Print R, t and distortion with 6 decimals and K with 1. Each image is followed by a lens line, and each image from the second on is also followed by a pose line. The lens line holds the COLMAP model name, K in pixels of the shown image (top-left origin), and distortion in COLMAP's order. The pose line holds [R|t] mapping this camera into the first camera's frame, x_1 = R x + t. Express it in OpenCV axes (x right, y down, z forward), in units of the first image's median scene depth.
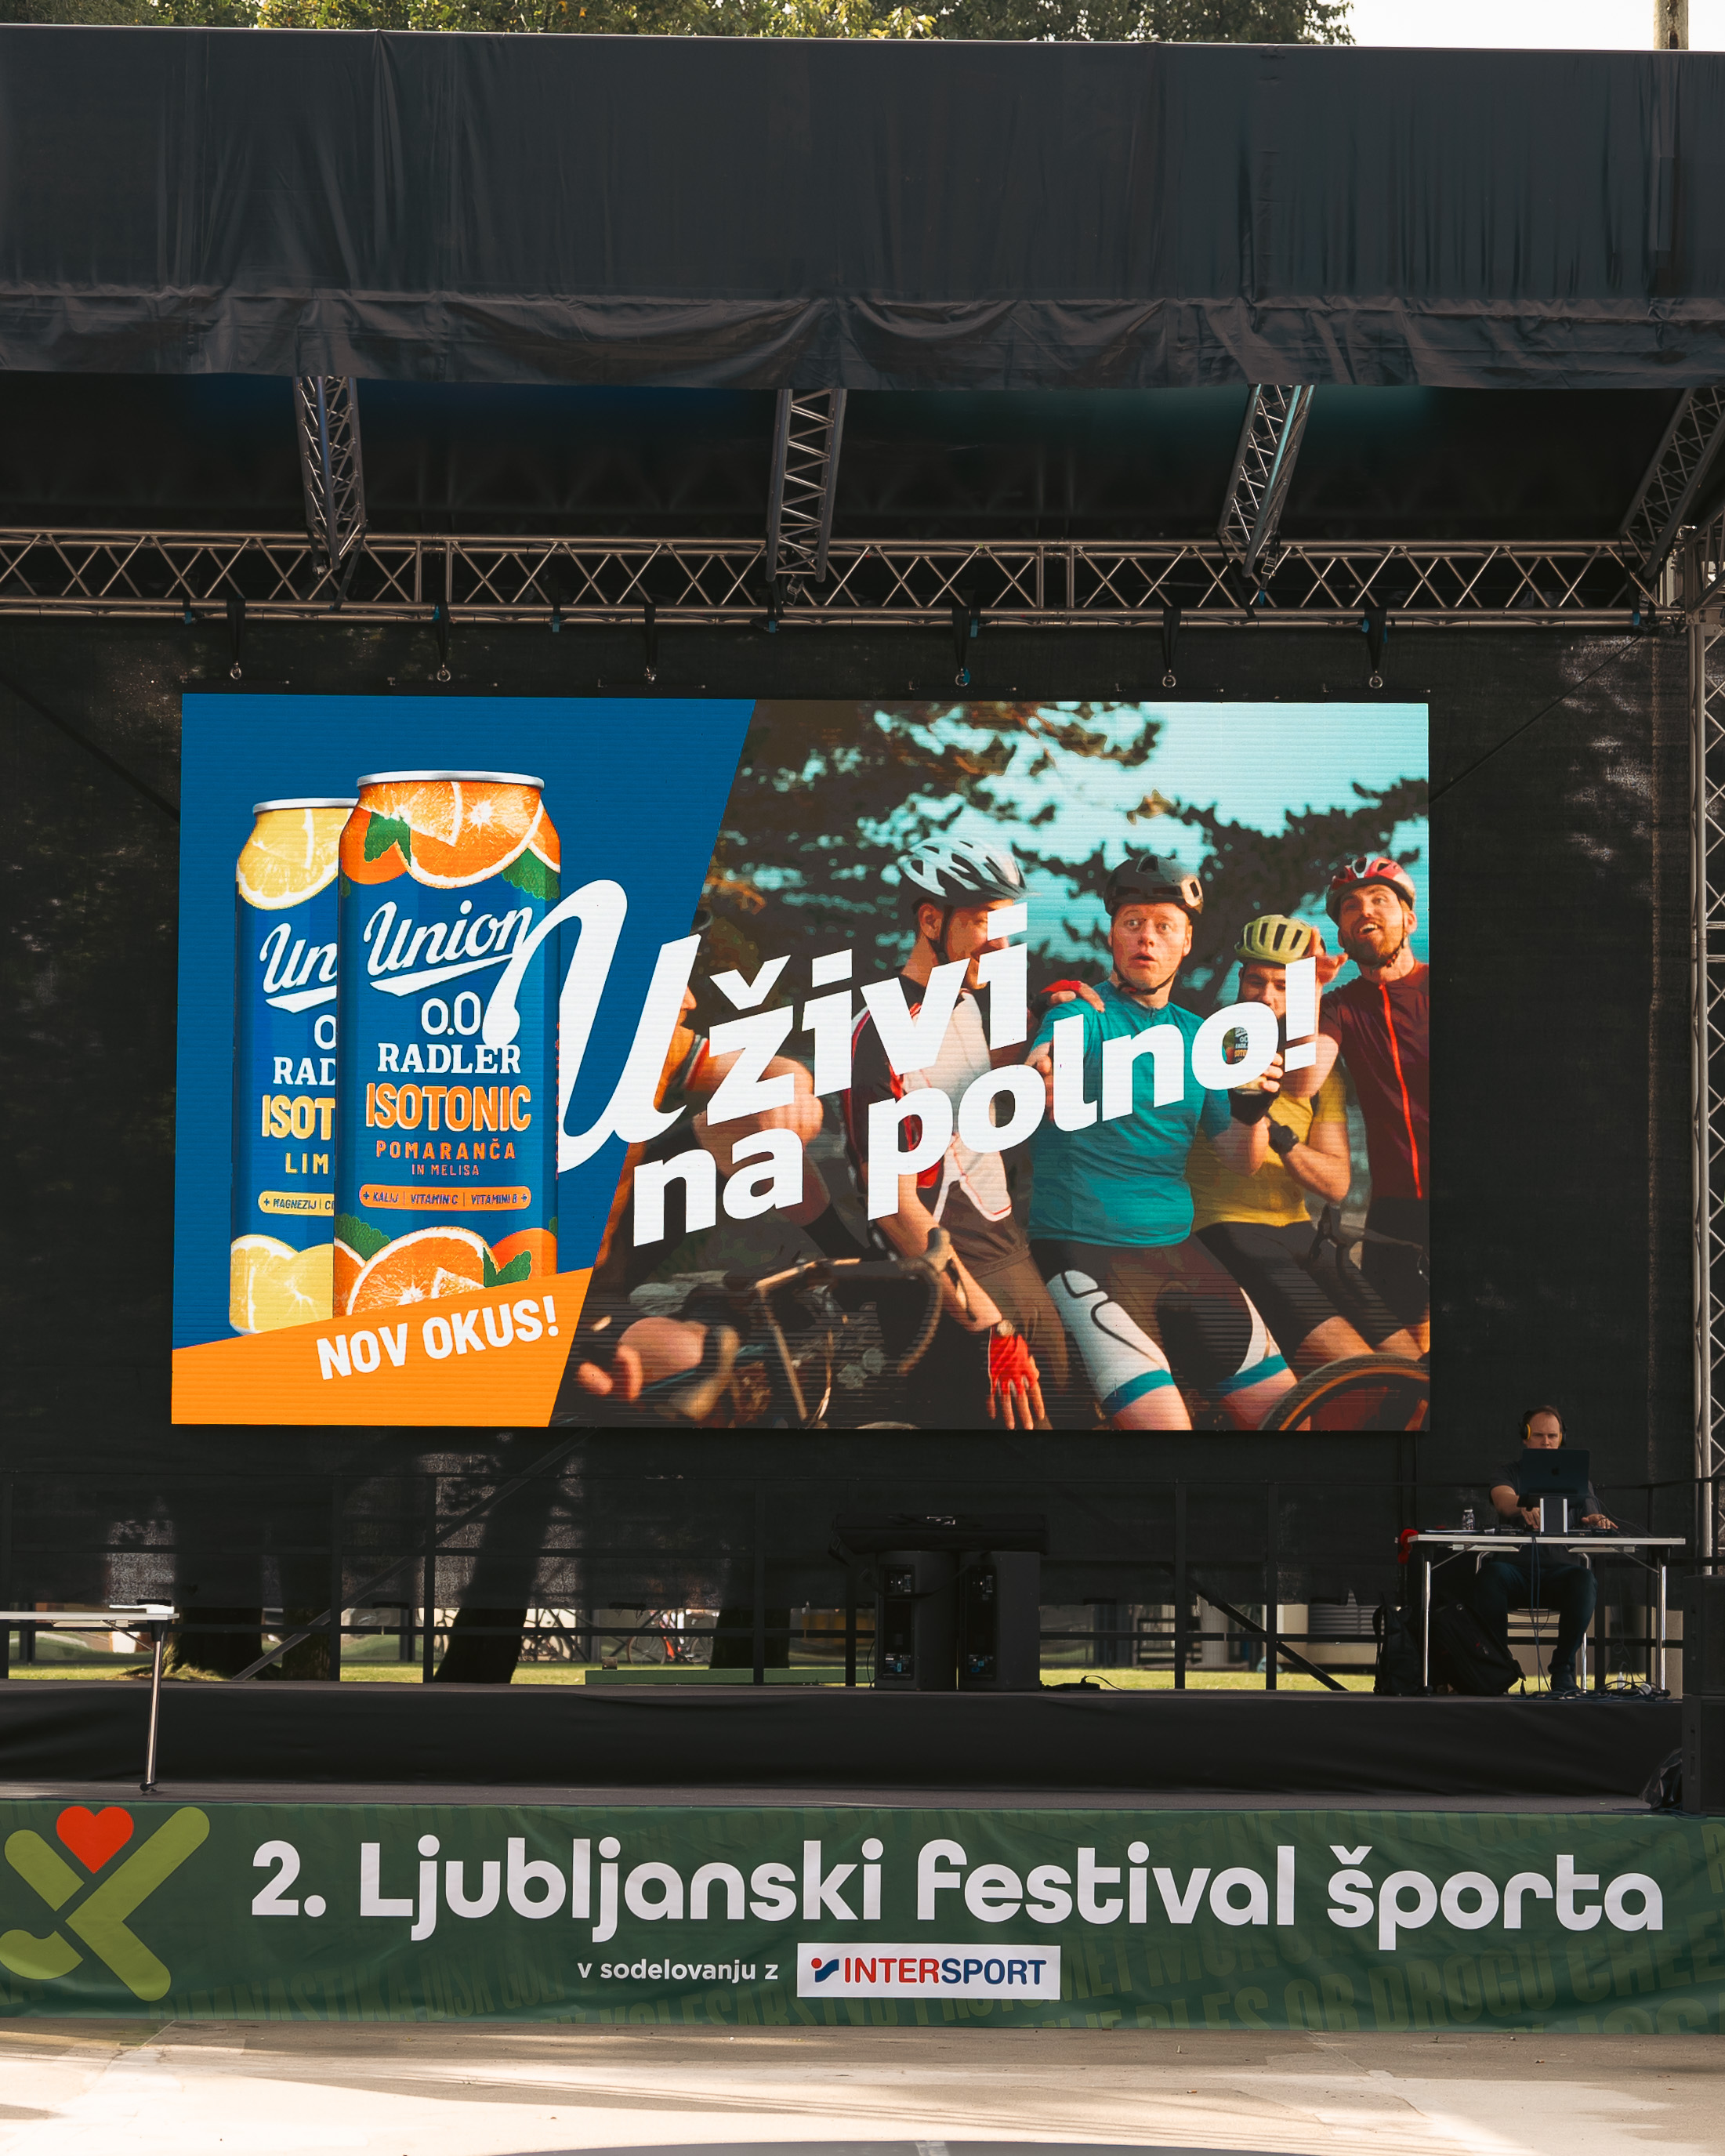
lens RADIAL K [[7216.4, 0, 862.5], [0, 7216.4, 1078.0], [0, 0, 1]] dist [0.087336, -0.846947]
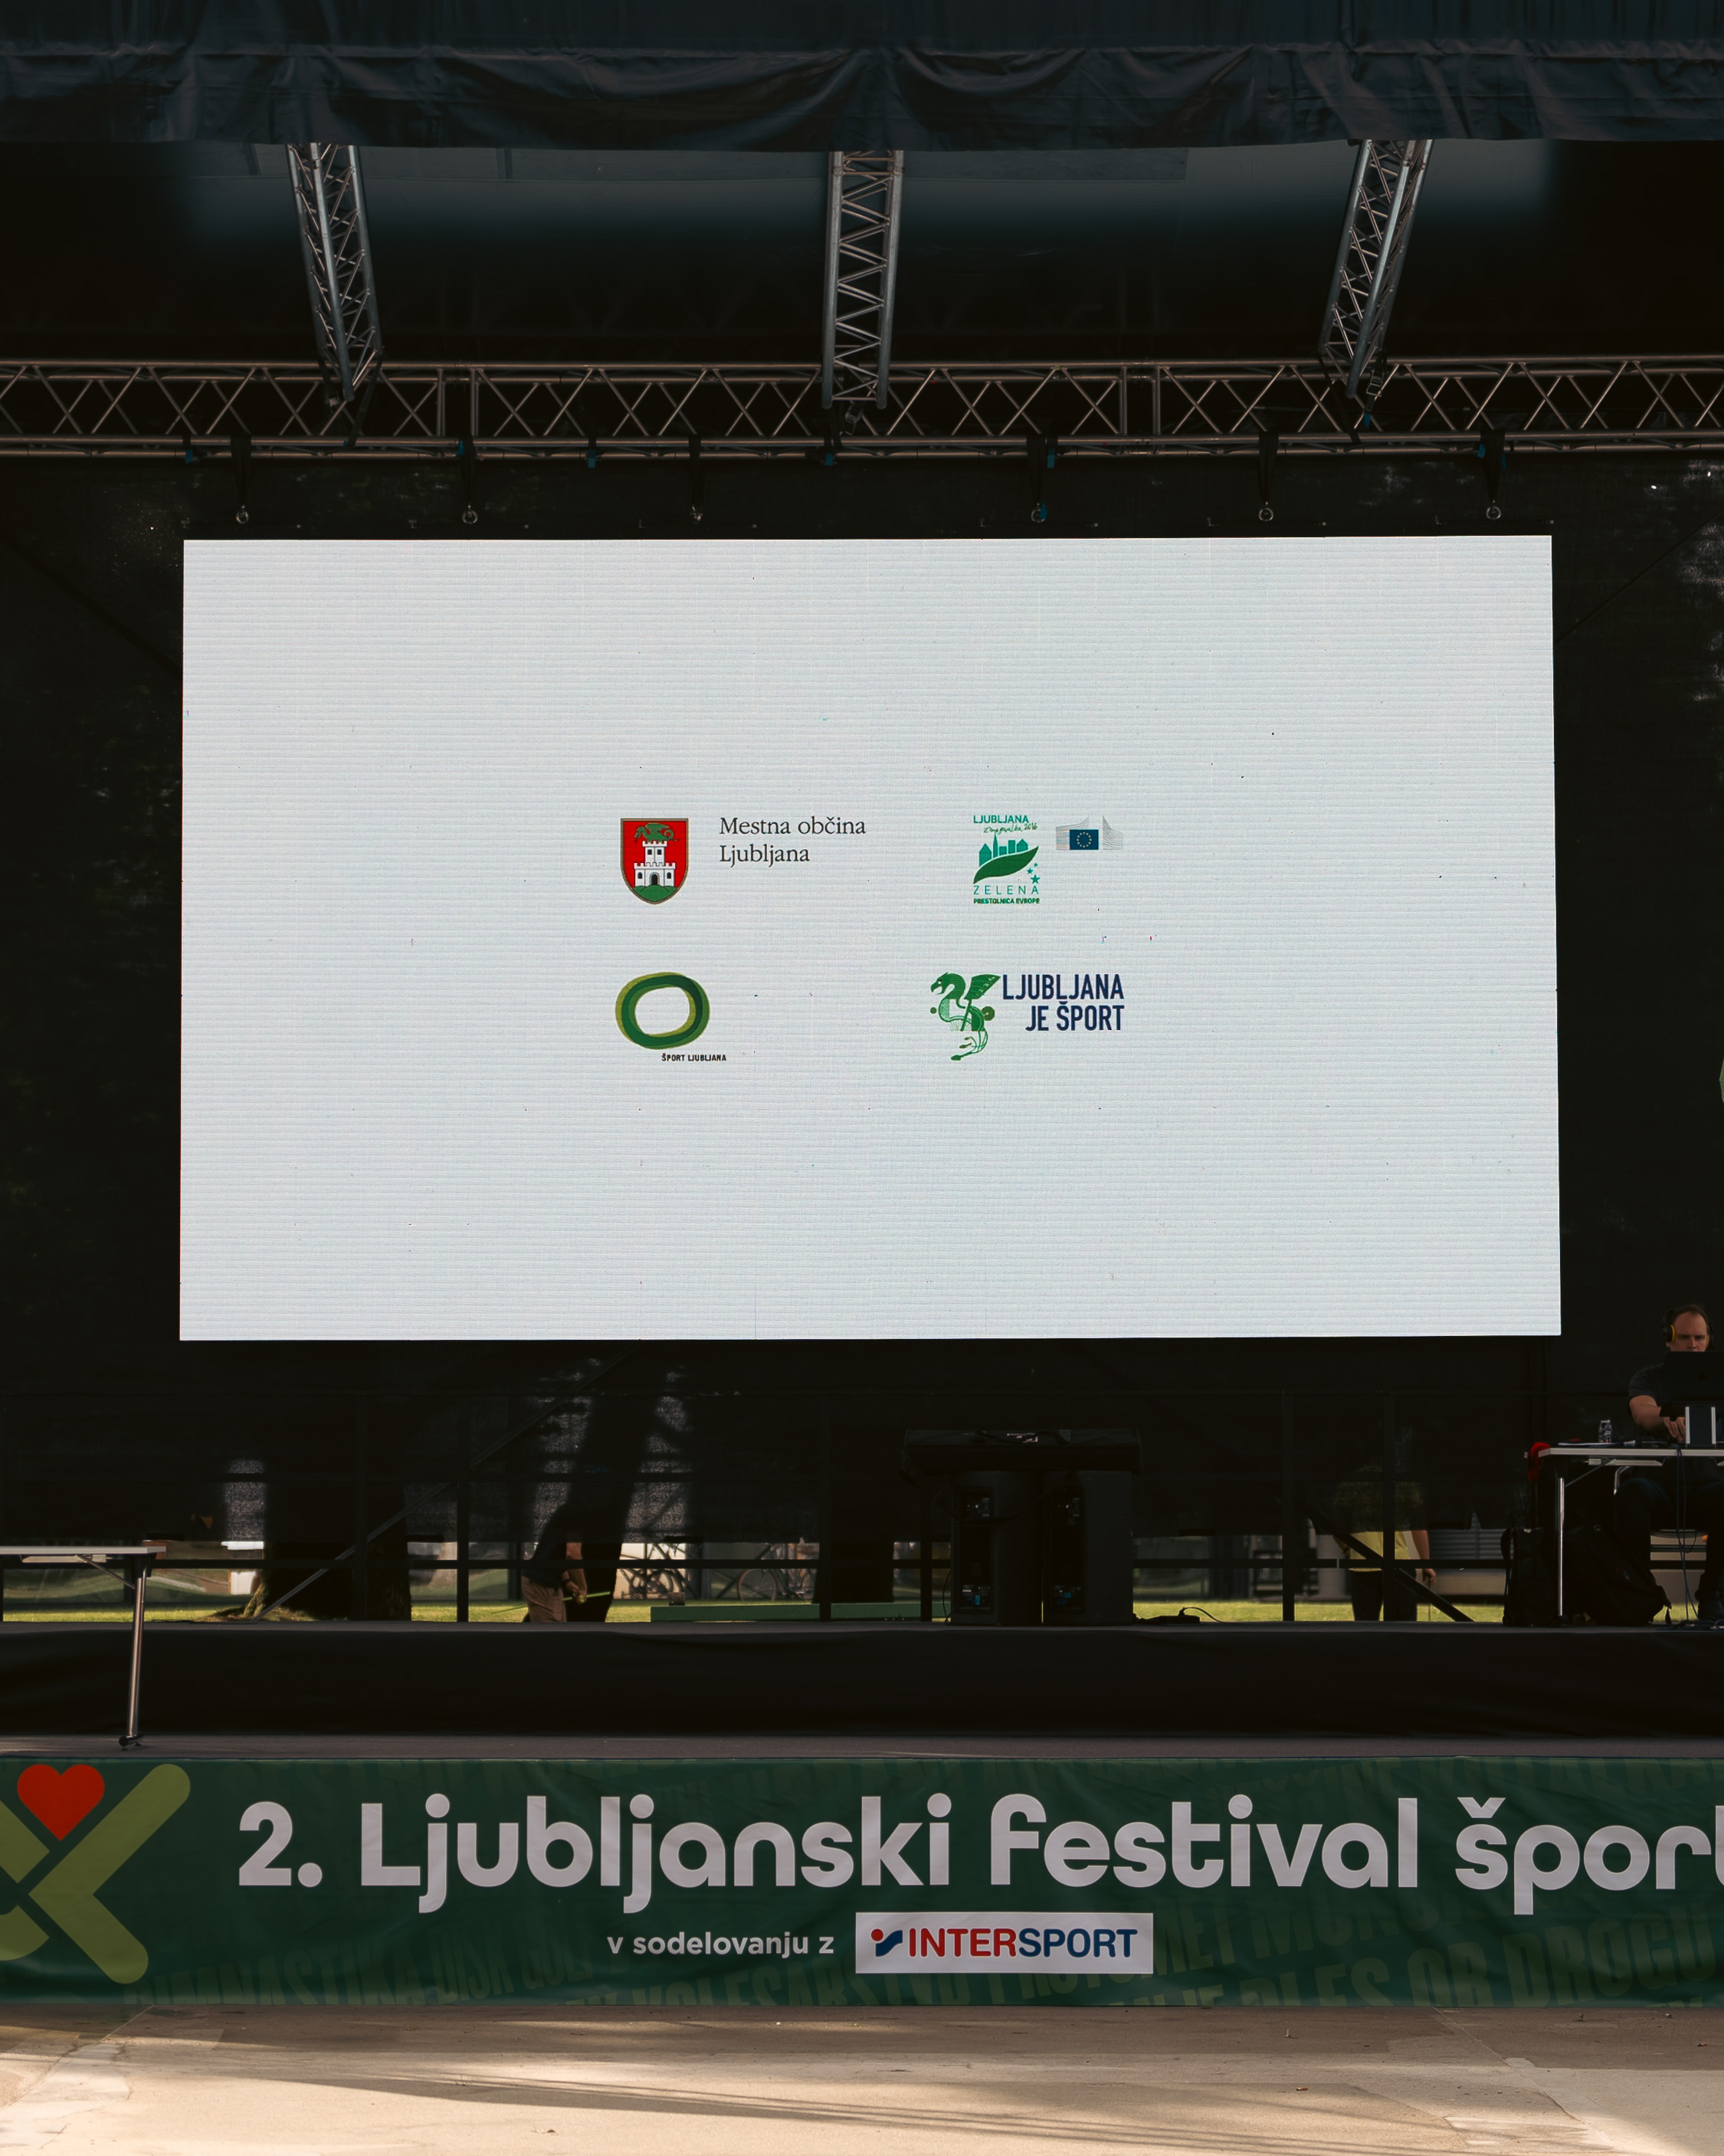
lens RADIAL K [[6990.5, 0, 862.0], [0, 6990.5, 1078.0], [0, 0, 1]] dist [0.046146, 0.349136]
pose [[0.999788, -0.010195, -0.017901, 0.007760], [0.010310, 0.999927, 0.006352, 0.011695], [0.017835, -0.006535, 0.999820, 0.138136]]
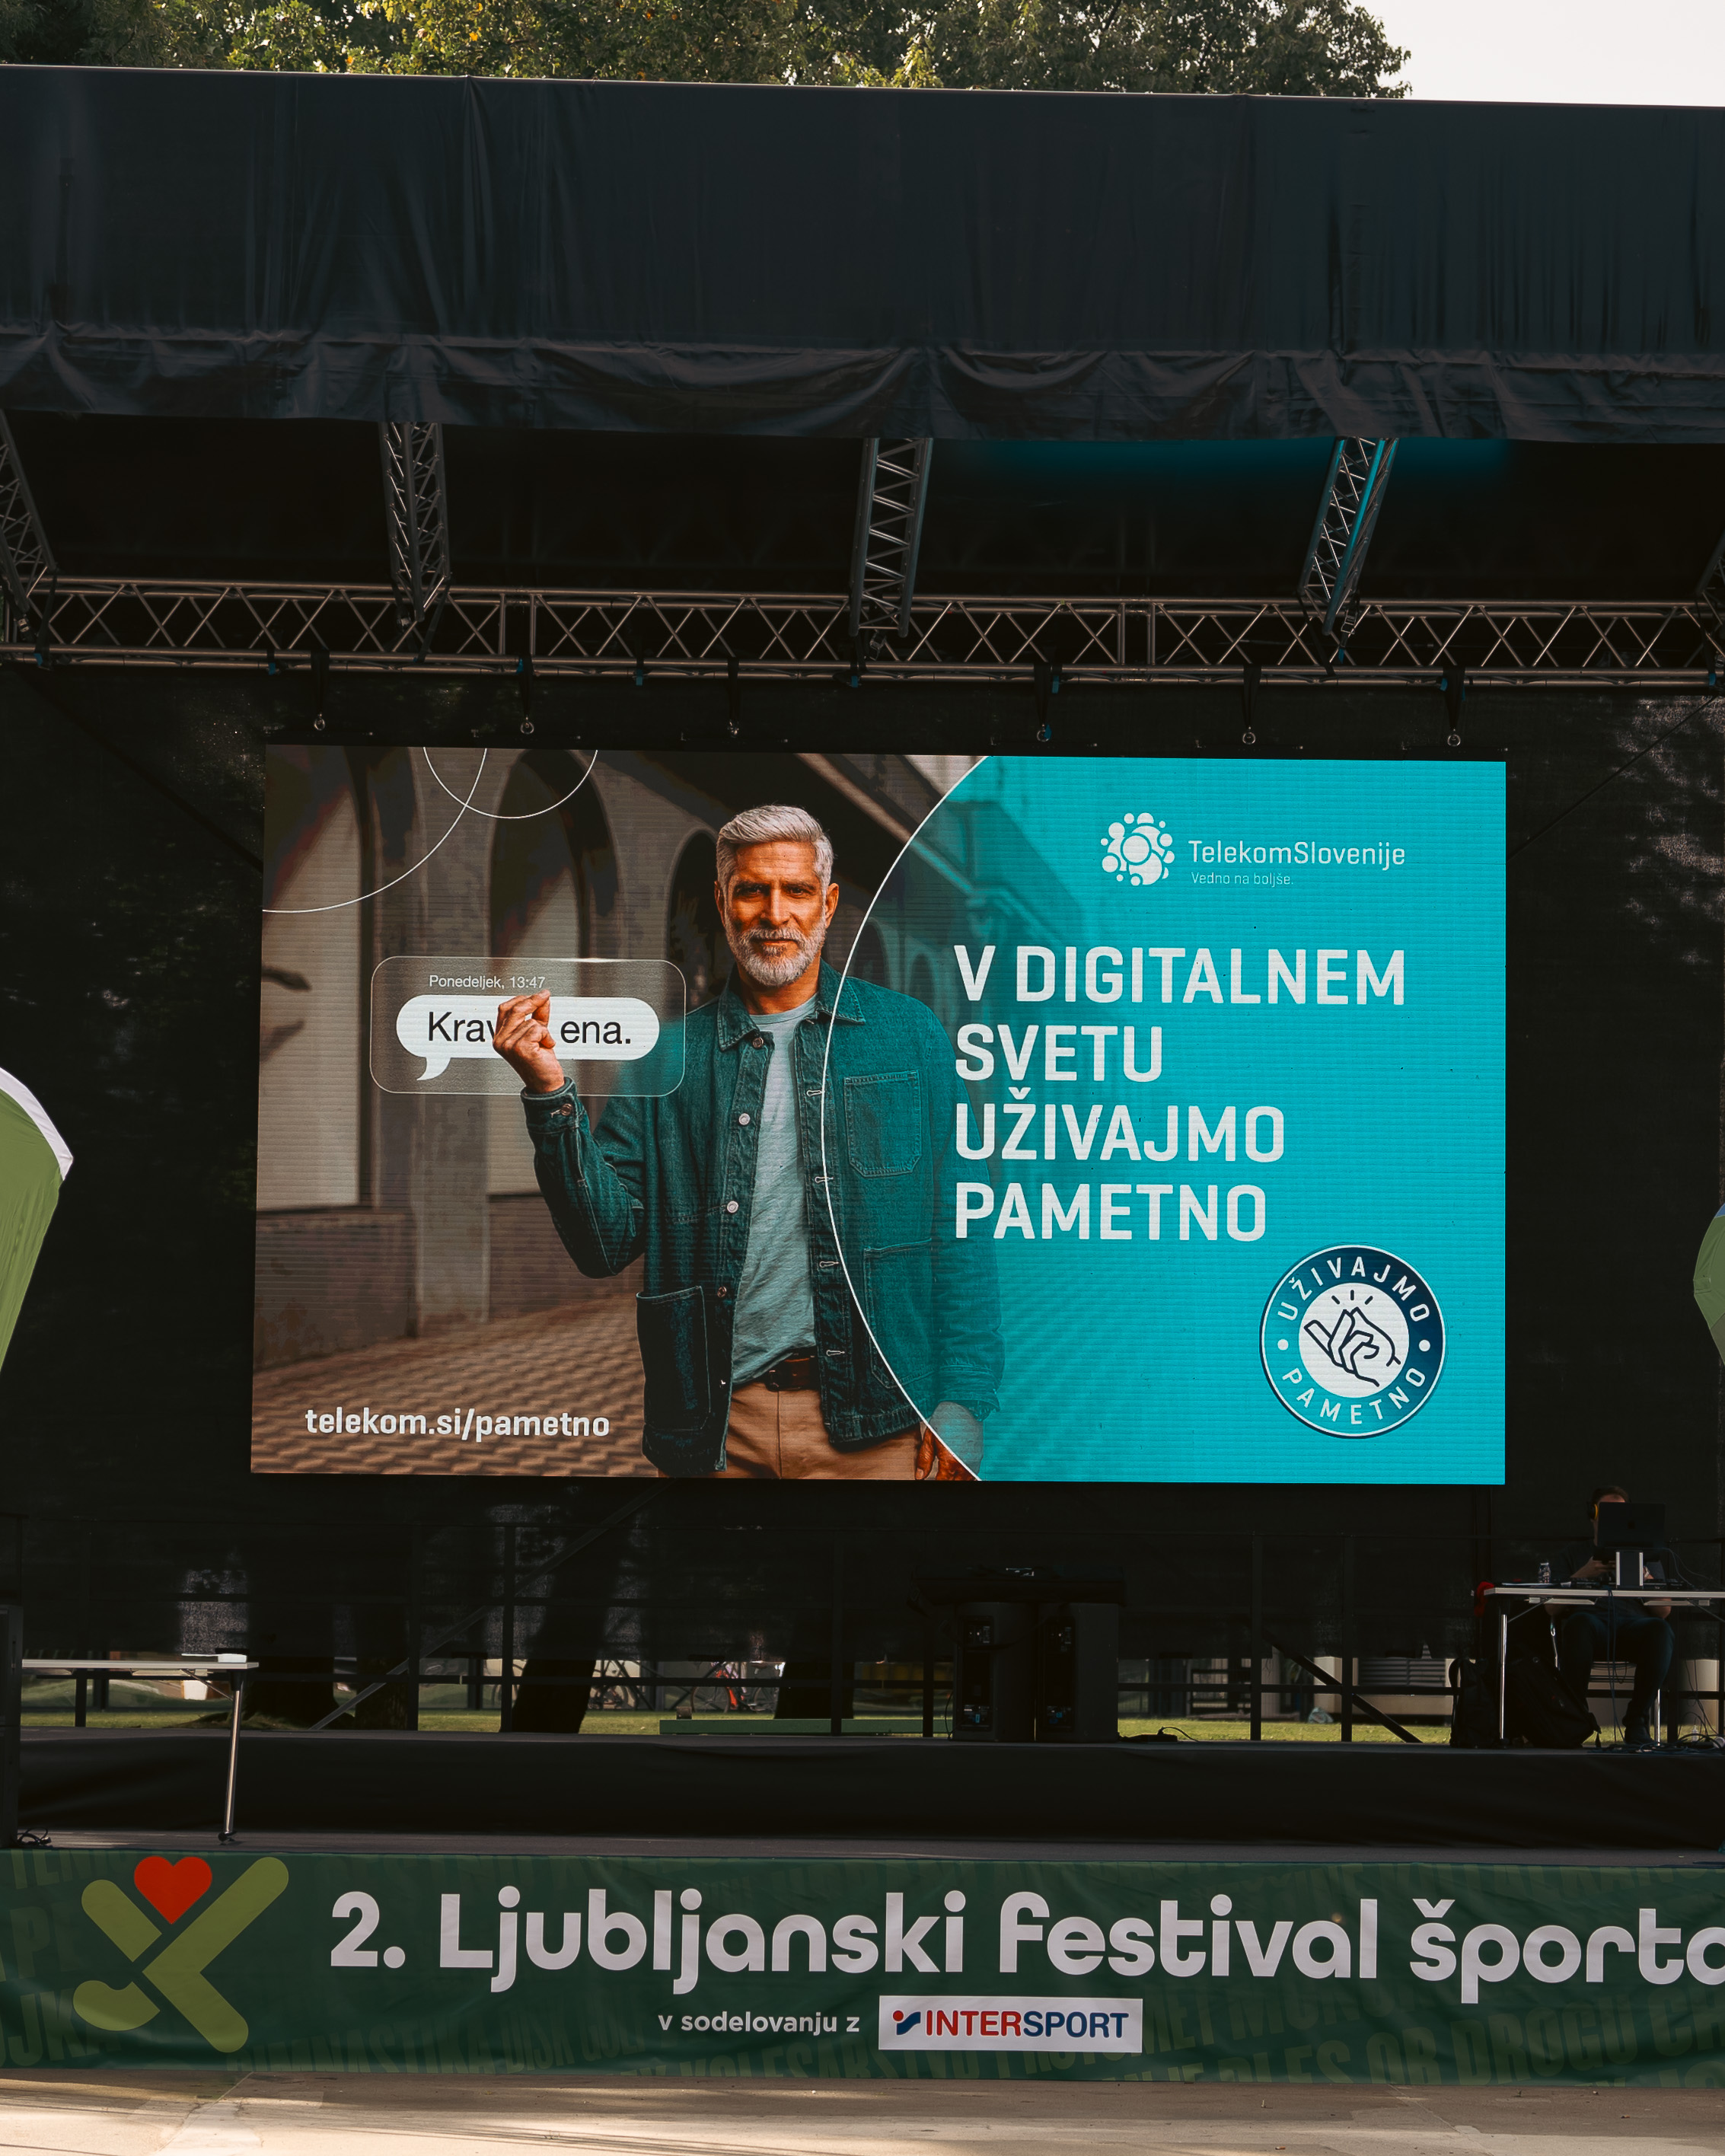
lens RADIAL K [[6998.9, 0, 1070.4], [0, 6998.9, 1067.7], [0, 0, 1]] dist [0.090757, -0.716079]
pose [[0.999746, 0.004971, 0.022004, -0.004316], [-0.004731, 0.999929, -0.010935, 0.002096], [-0.022057, 0.010828, 0.999698, 0.029786]]
